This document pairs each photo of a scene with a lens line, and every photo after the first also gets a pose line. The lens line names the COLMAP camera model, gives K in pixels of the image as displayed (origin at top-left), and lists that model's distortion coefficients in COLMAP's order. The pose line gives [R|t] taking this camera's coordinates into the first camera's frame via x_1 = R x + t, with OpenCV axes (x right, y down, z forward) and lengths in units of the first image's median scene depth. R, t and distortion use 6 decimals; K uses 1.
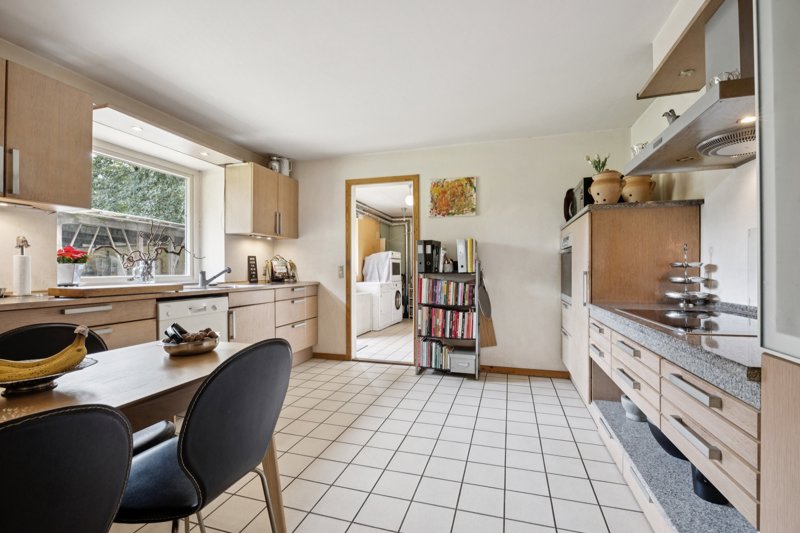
lens RADIAL K [[358.5, 0, 400.0], [0, 358.5, 266.5], [0, 0, 1]] dist [-0.000129, -0.000022]
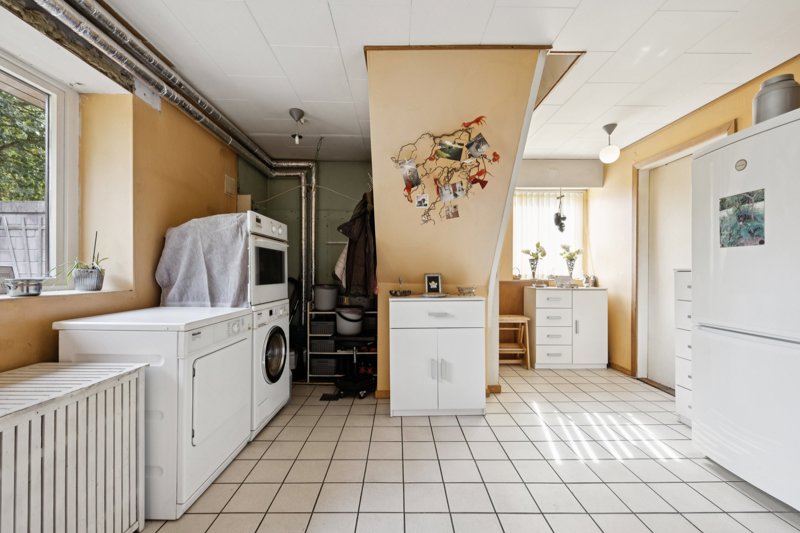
lens RADIAL K [[329.6, 0, 400.4], [0, 329.6, 273.1], [0, 0, 1]] dist [-0.000455, 0.000008]
pose [[0.957063, 0.002727, 0.289867, 0.017270], [-0.006542, 0.999904, 0.012192, 0.008342], [-0.289806, -0.013565, 0.956989, 0.652925]]
